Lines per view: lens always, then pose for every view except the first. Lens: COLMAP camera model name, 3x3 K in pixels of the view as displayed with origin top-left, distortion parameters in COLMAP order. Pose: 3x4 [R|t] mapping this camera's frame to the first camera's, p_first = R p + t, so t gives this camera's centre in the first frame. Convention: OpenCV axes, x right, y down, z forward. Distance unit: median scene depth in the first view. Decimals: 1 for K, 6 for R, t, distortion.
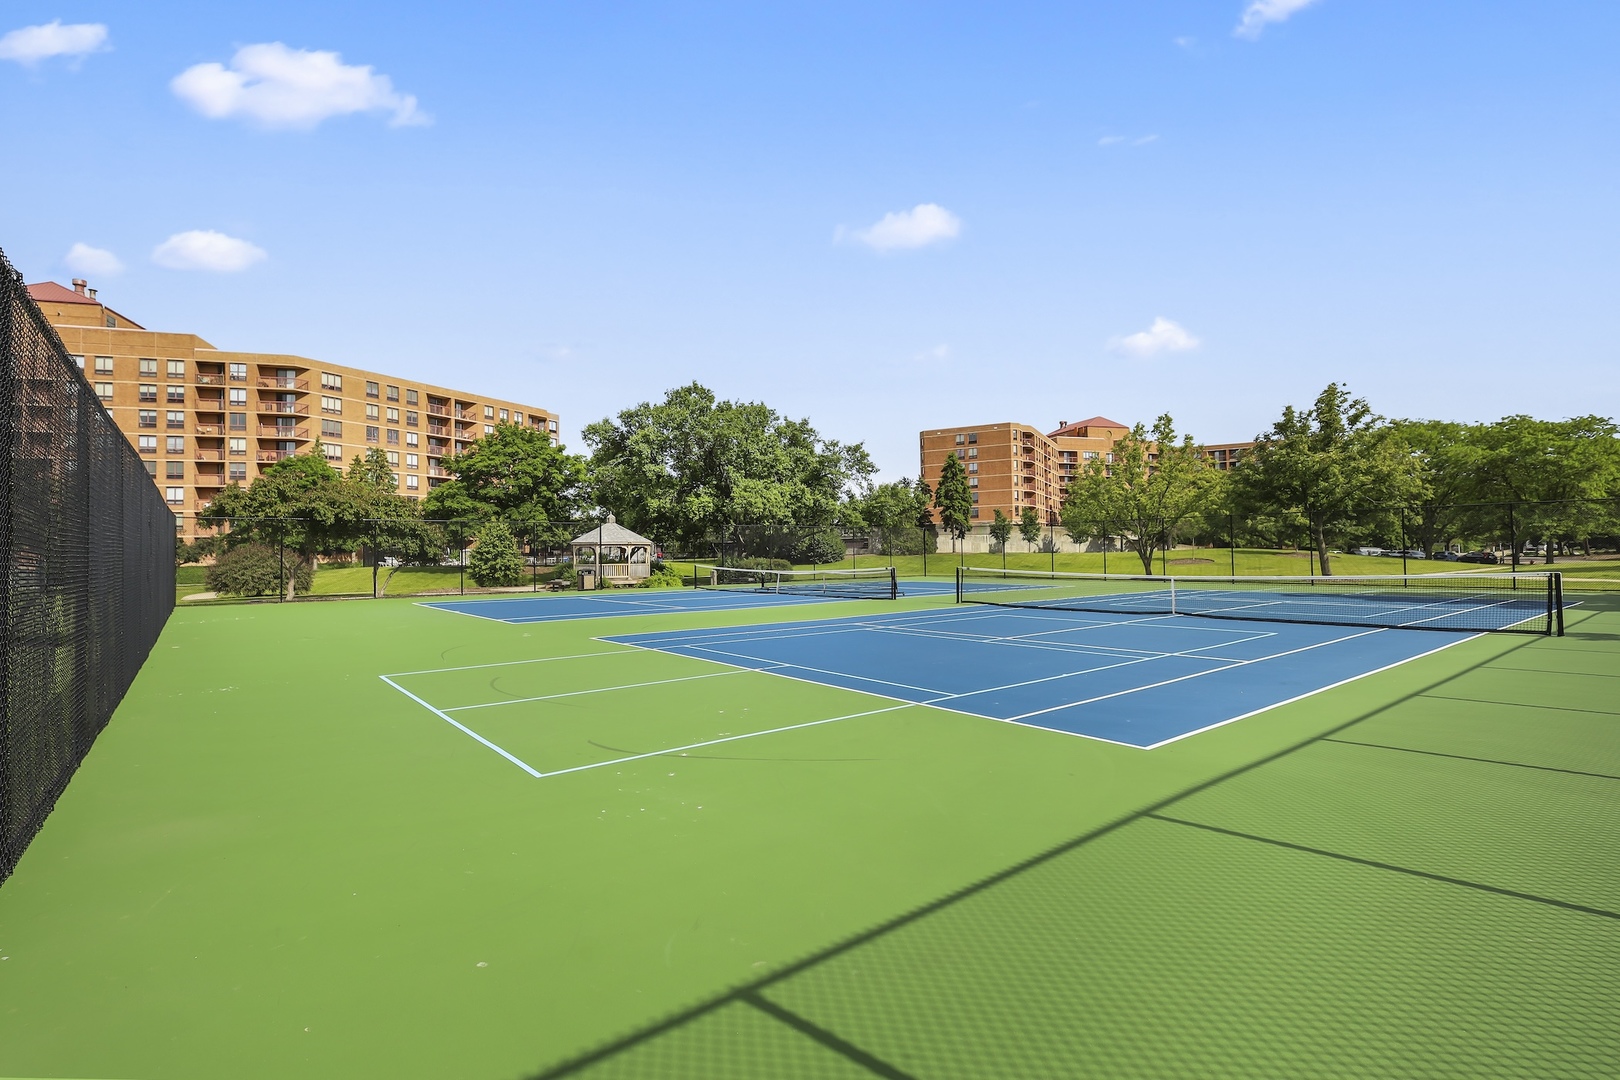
lens RADIAL K [[756.2, 0, 804.7], [0, 756.2, 547.8], [0, 0, 1]] dist [0.000266, 0.000087]
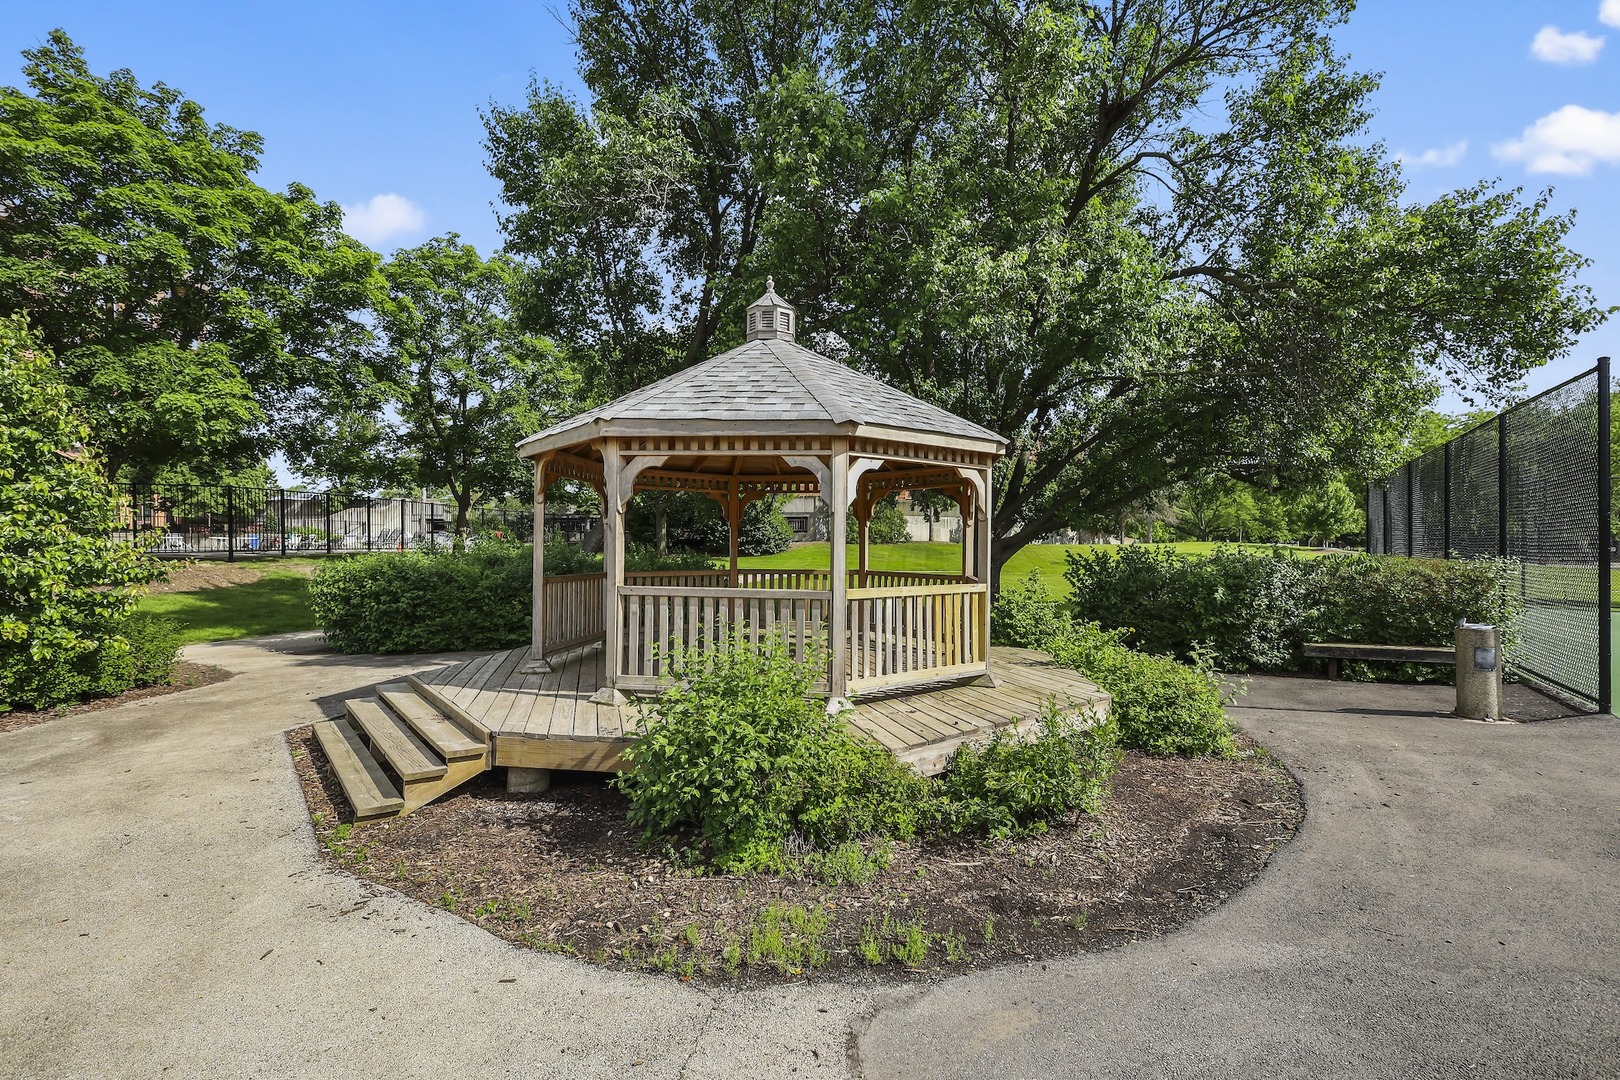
lens RADIAL K [[756.2, 0, 806.6], [0, 756.2, 542.1], [0, 0, 1]] dist [0.000266, 0.000087]
pose [[0.937162, 0.018302, 0.348415, -0.240208], [-0.022002, 0.999736, 0.006666, 0.008742], [-0.348201, -0.013913, 0.937317, 0.650486]]
